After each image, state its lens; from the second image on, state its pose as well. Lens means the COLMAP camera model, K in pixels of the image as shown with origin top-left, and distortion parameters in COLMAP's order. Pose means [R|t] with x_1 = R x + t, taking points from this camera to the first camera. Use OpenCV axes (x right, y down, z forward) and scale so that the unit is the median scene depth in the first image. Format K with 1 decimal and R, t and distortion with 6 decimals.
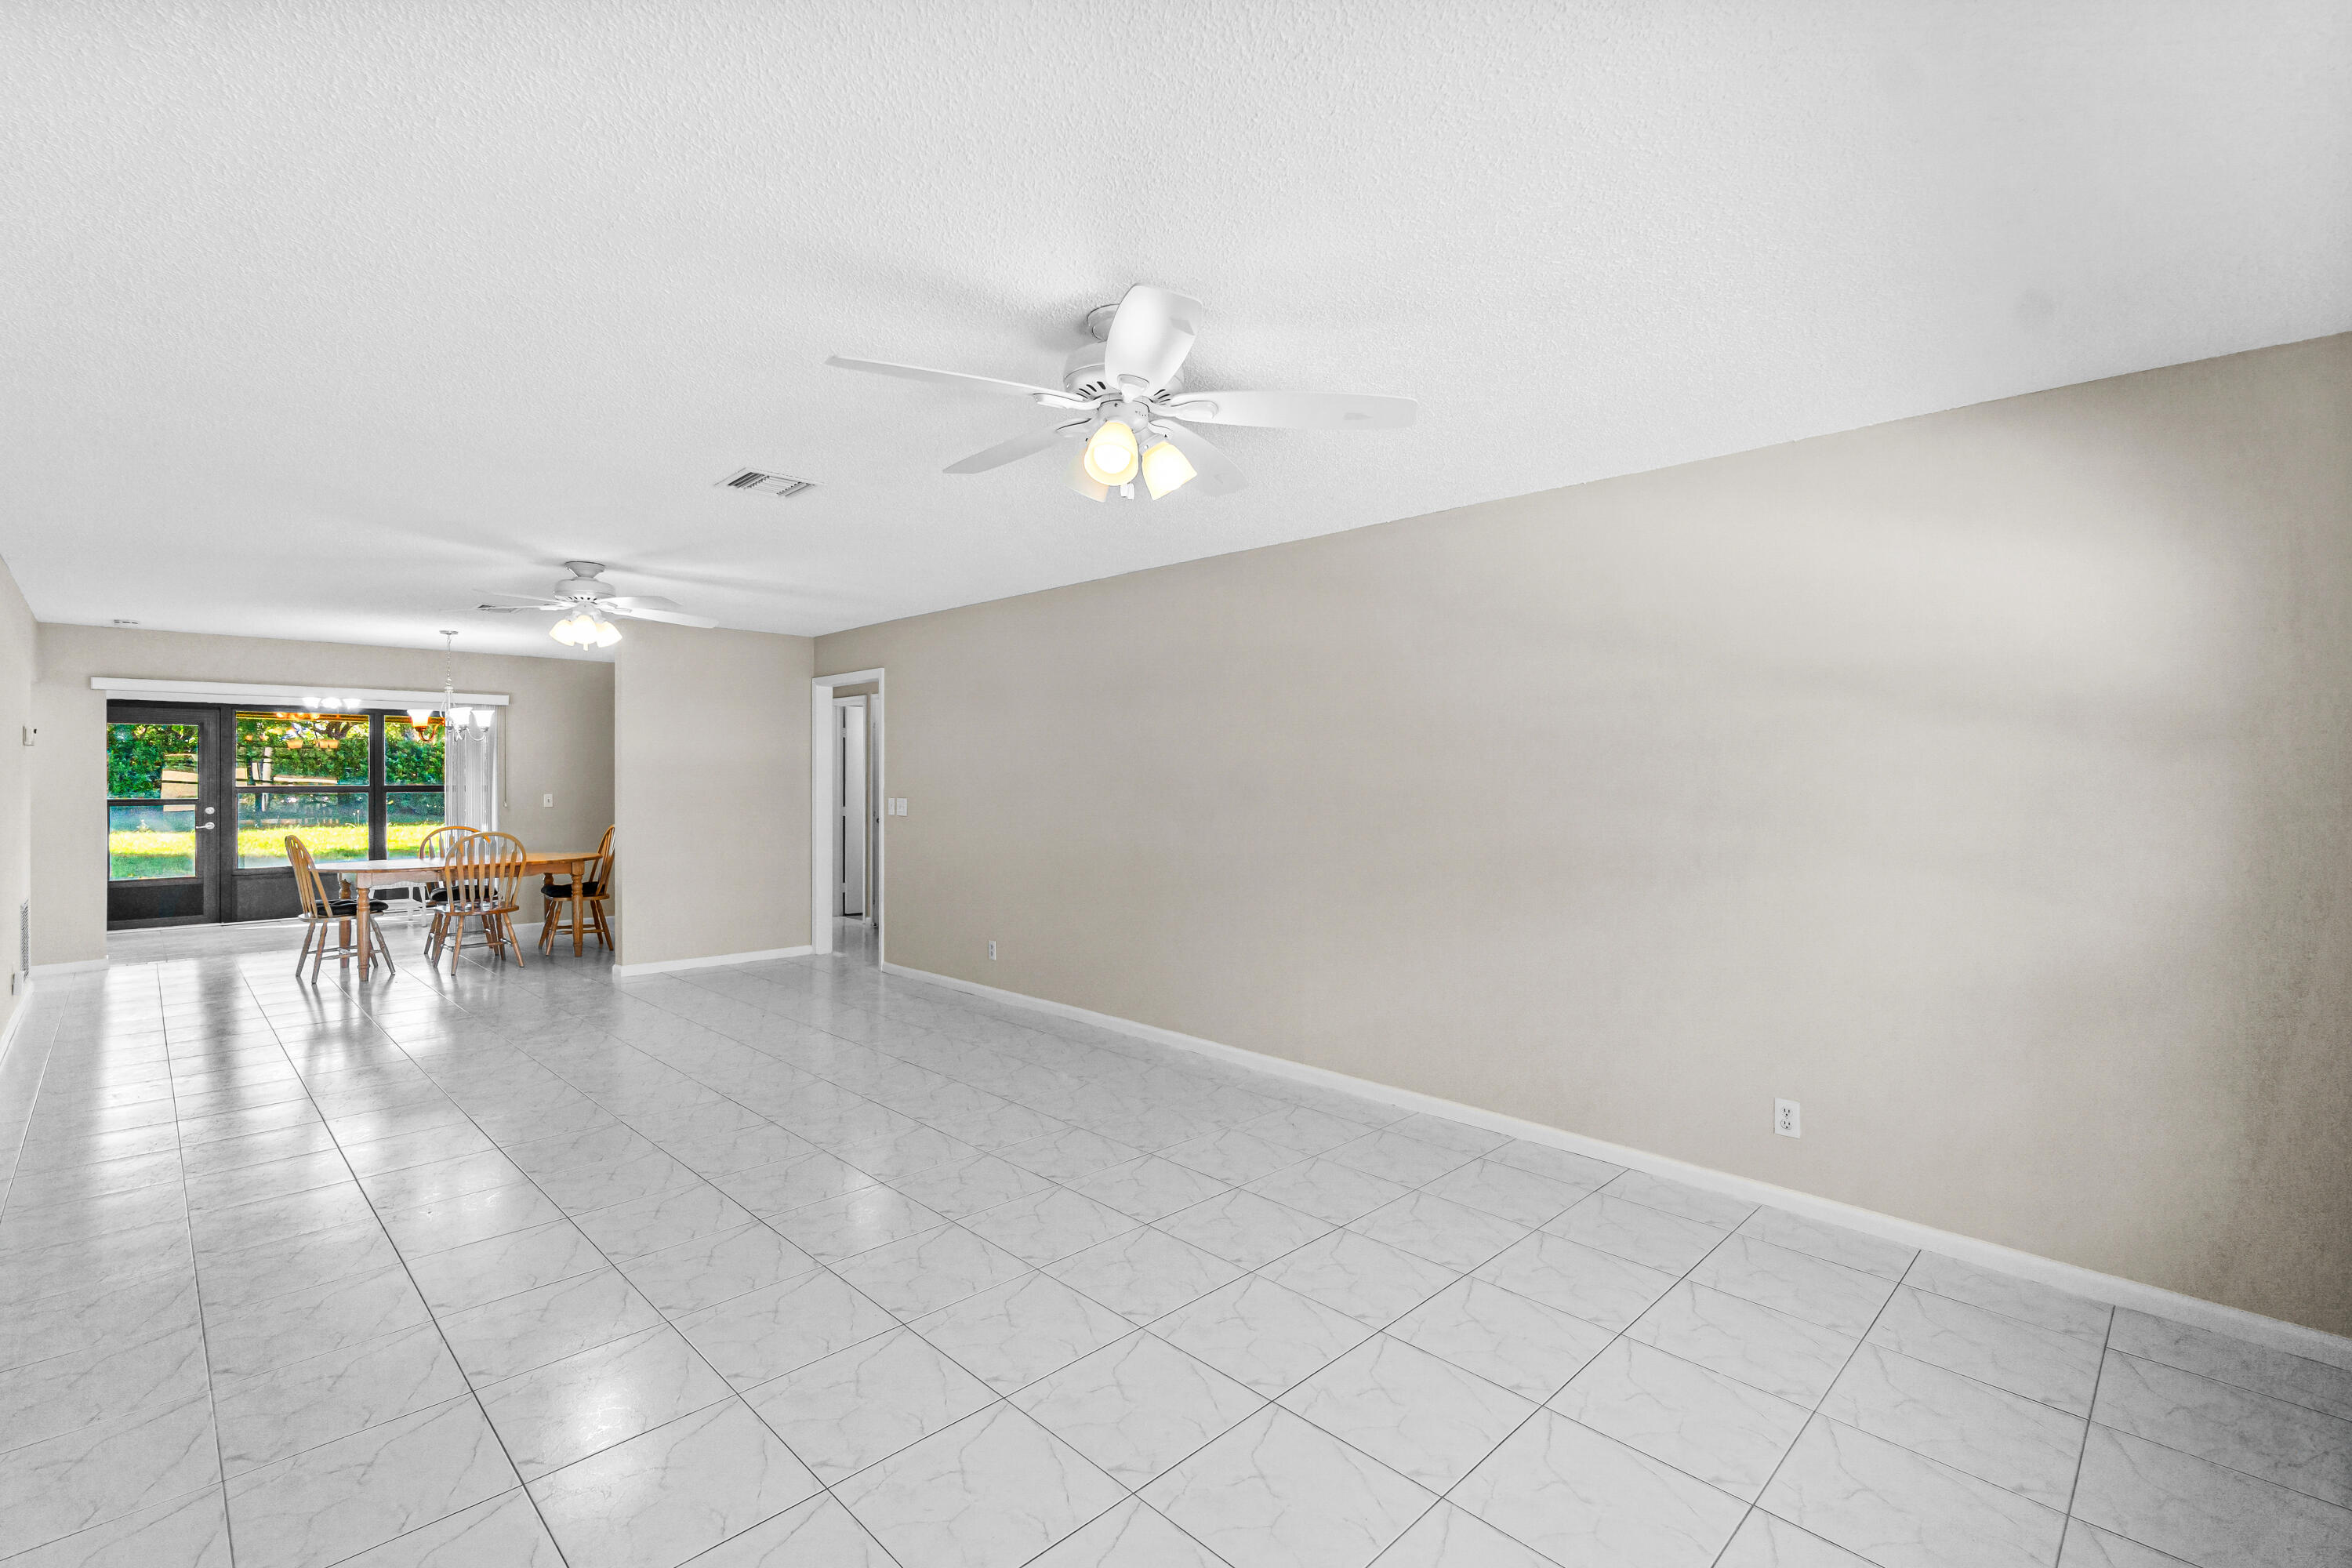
lens RADIAL K [[1038.3, 0, 1162.3], [0, 1038.3, 779.1], [0, 0, 1]] dist [0.002549, -0.000252]
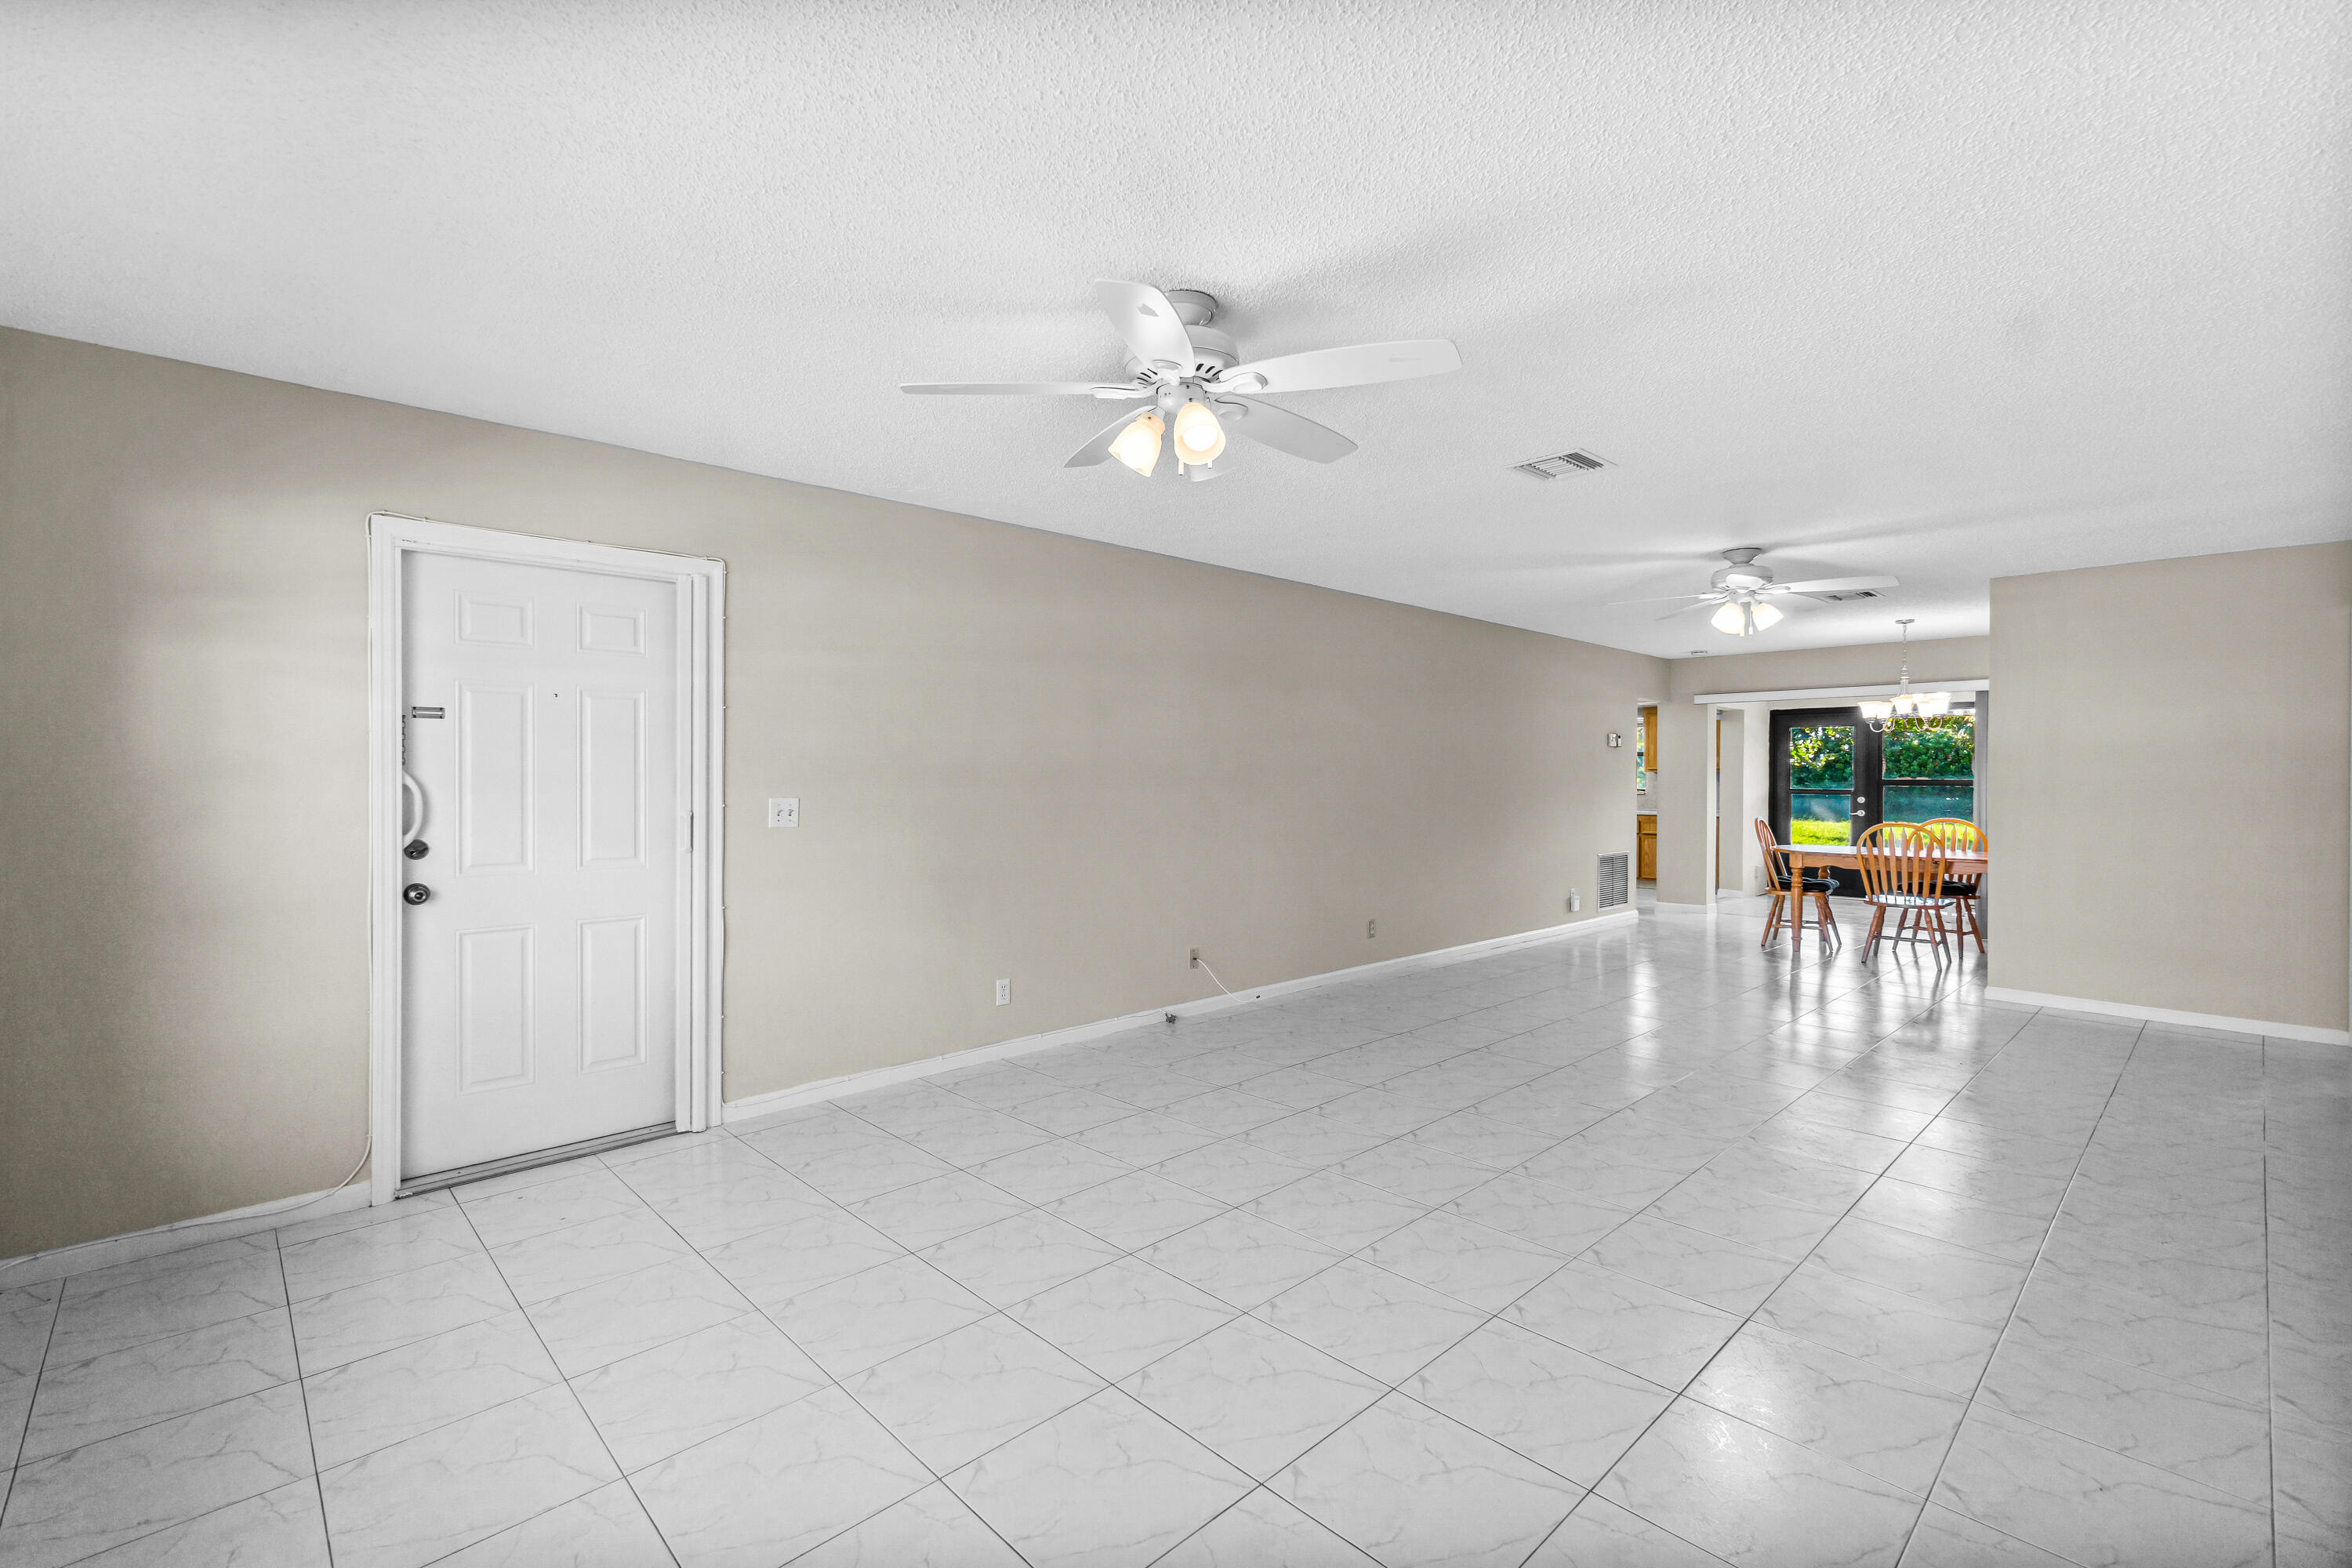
lens RADIAL K [[1038.3, 0, 1162.3], [0, 1038.3, 779.1], [0, 0, 1]] dist [0.002549, -0.000252]
pose [[-0.003984, 0.002962, -0.999988, 0.239097], [-0.004375, 0.999986, 0.002980, 0.006909], [0.999982, 0.004387, -0.003971, 0.231915]]
